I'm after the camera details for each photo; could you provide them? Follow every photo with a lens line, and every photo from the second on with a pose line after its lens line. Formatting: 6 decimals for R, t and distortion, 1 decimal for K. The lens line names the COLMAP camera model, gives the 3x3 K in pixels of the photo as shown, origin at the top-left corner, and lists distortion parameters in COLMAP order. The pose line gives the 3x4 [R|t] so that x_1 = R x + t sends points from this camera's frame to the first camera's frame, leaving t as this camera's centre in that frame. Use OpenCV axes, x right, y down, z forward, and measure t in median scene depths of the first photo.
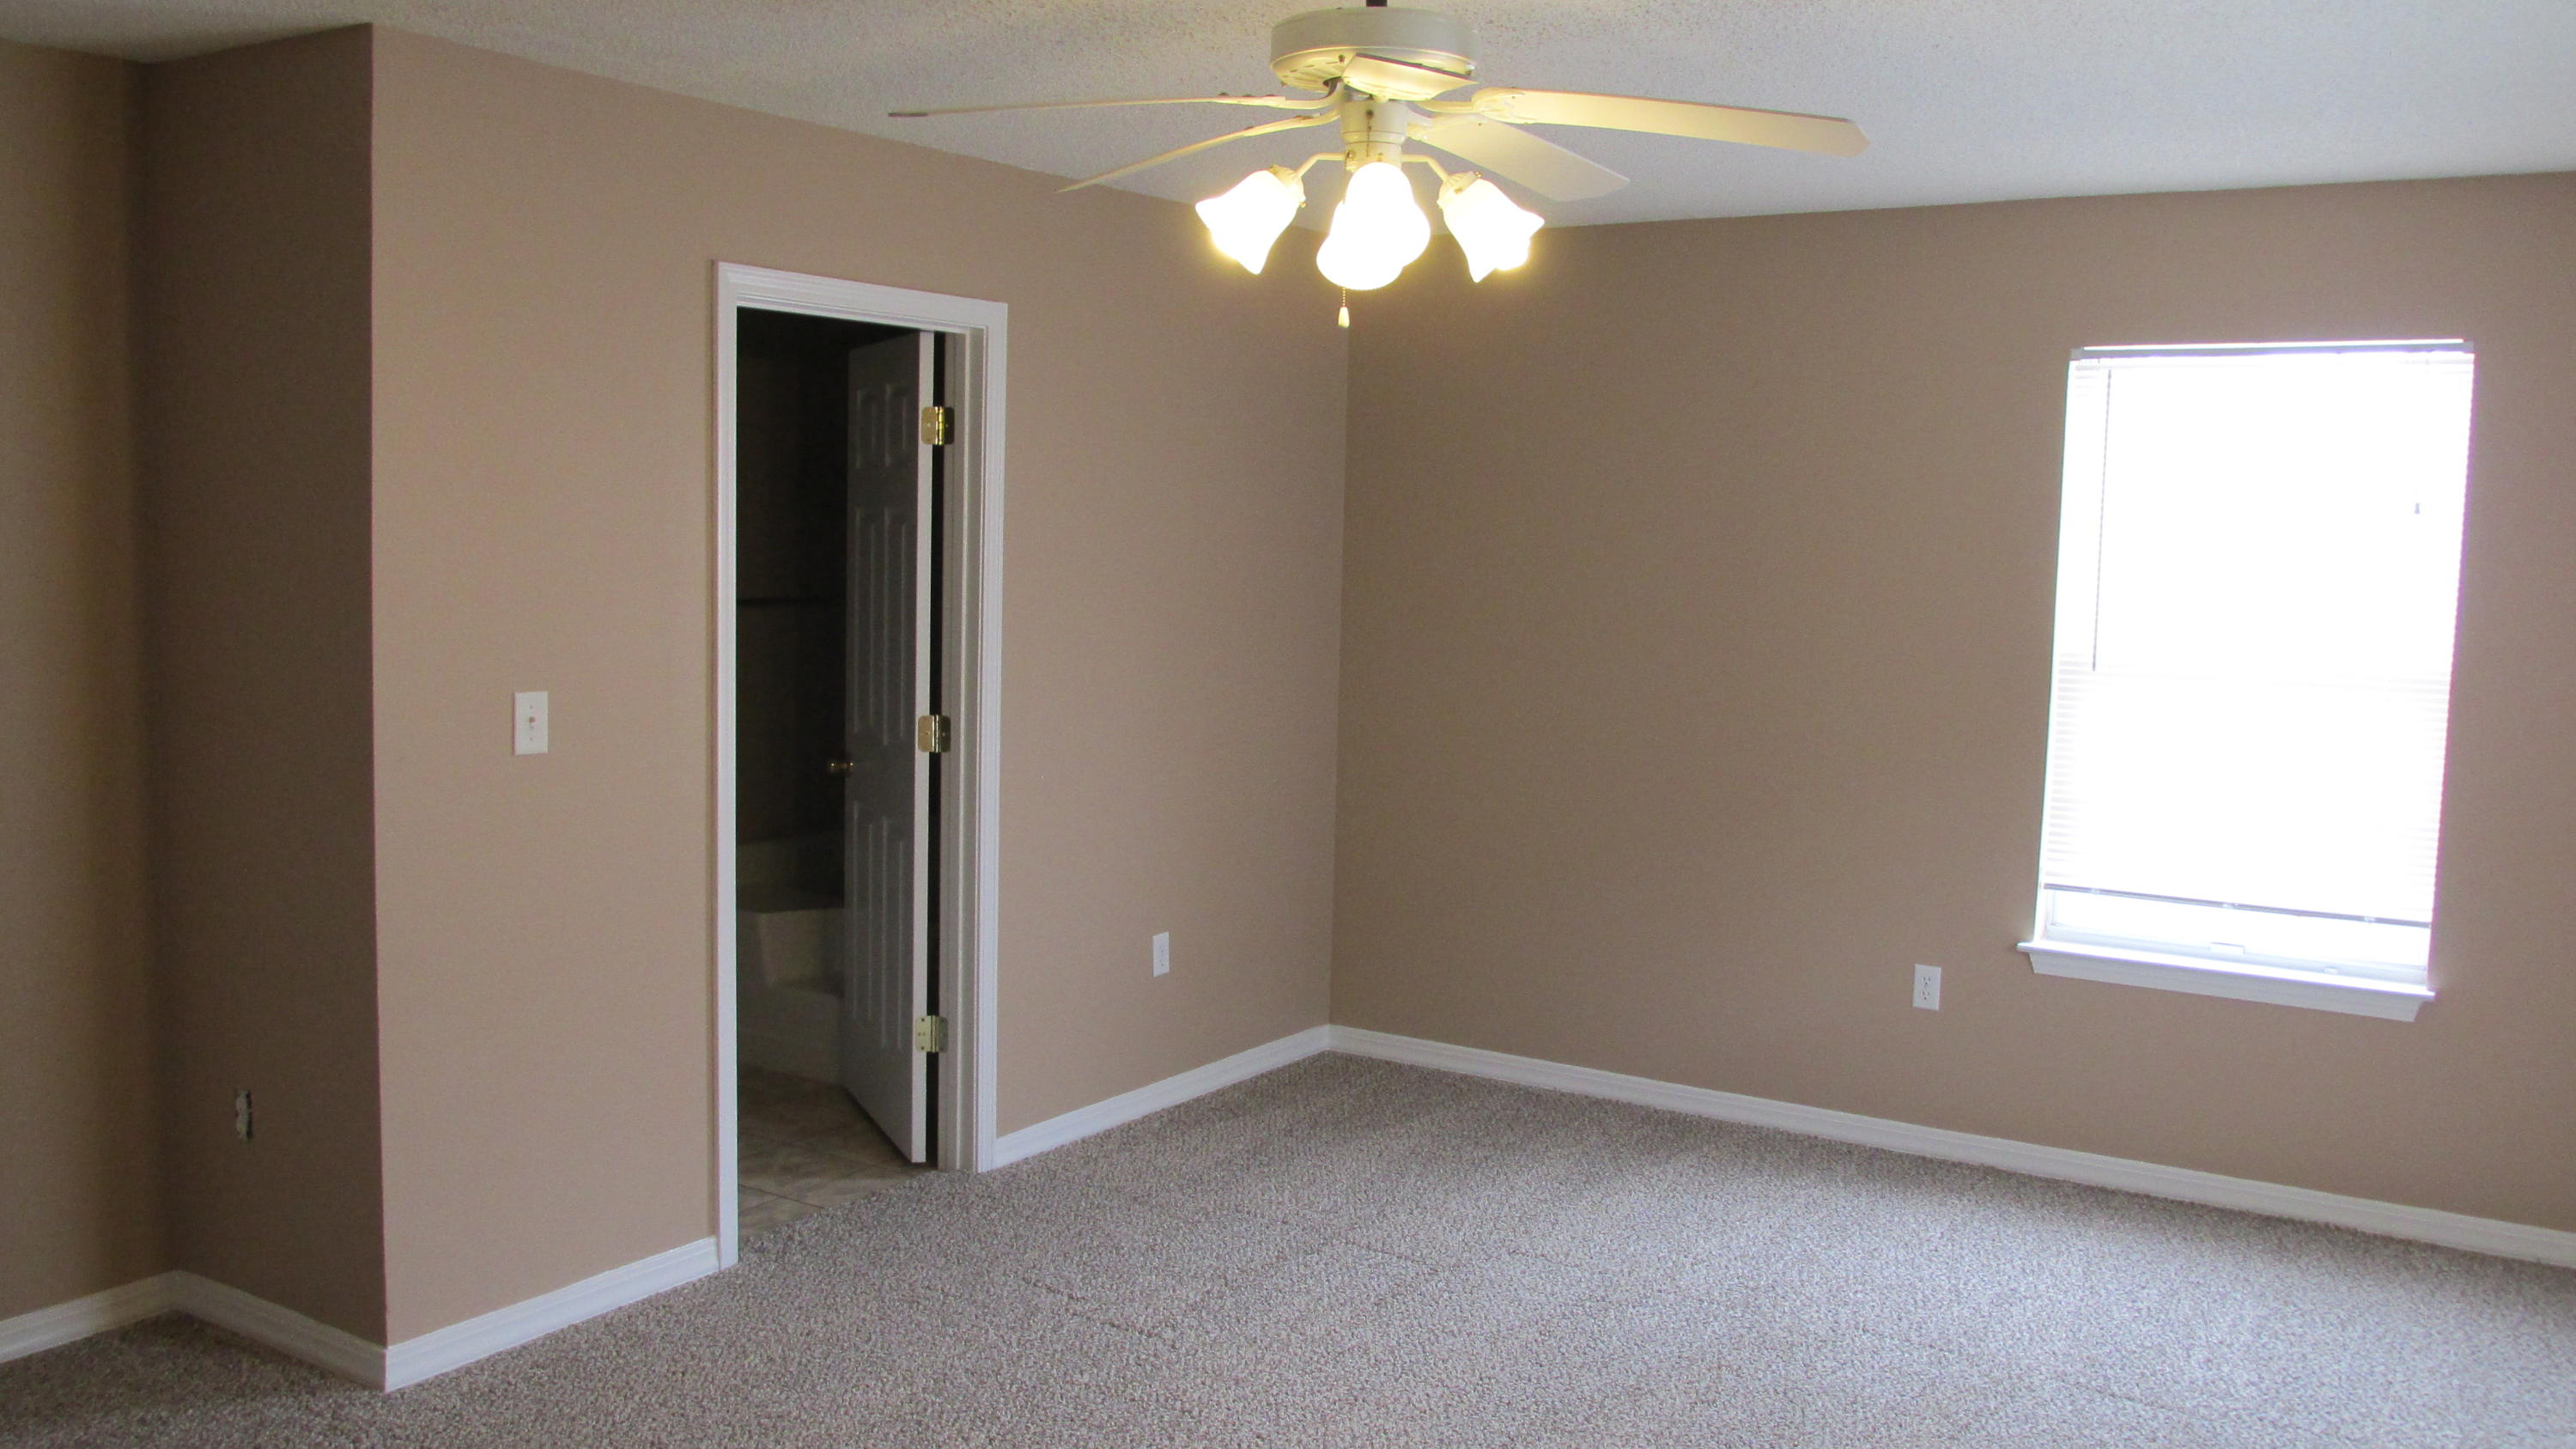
lens RADIAL K [[2178.3, 0, 1298.4], [0, 2178.3, 724.9], [0, 0, 1]] dist [-0.014312, -0.000854]
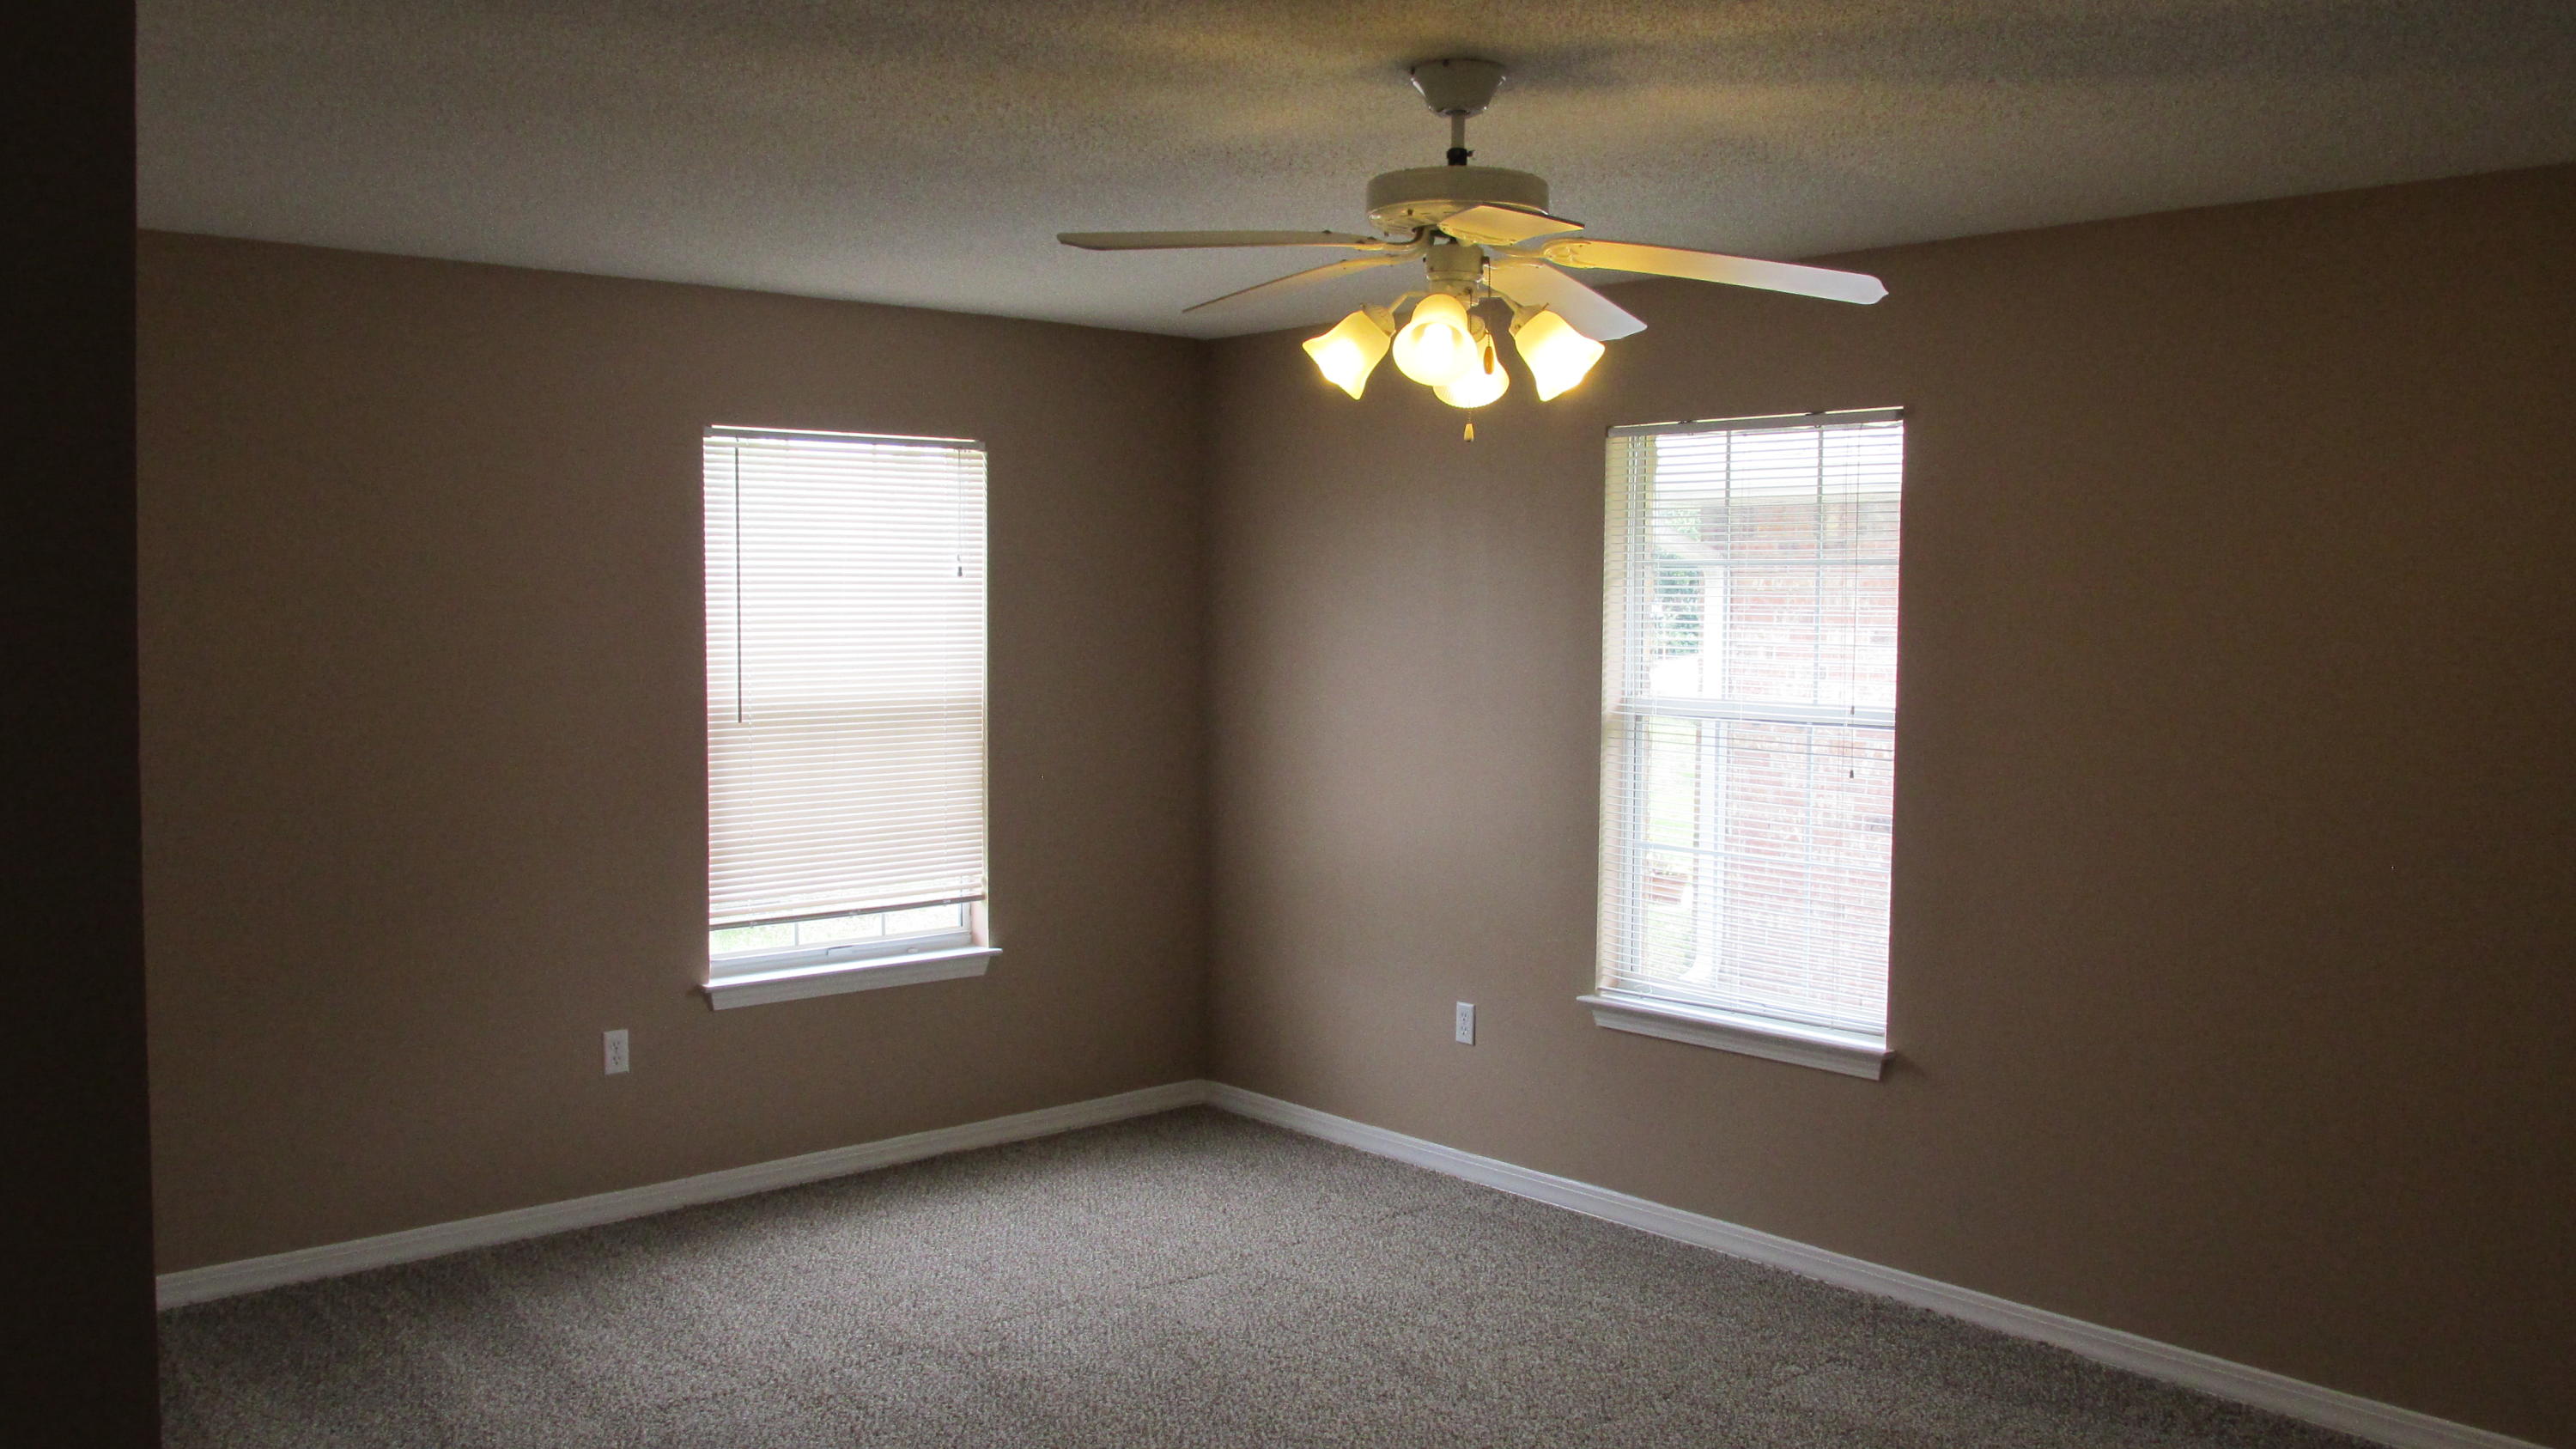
lens RADIAL K [[2178.3, 0, 1298.4], [0, 2178.3, 724.9], [0, 0, 1]] dist [-0.014312, -0.000854]
pose [[0.276325, -0.081282, 0.957621, -0.605426], [0.096409, 0.993735, 0.056528, -0.058916], [-0.956216, 0.076704, 0.282430, 0.426446]]
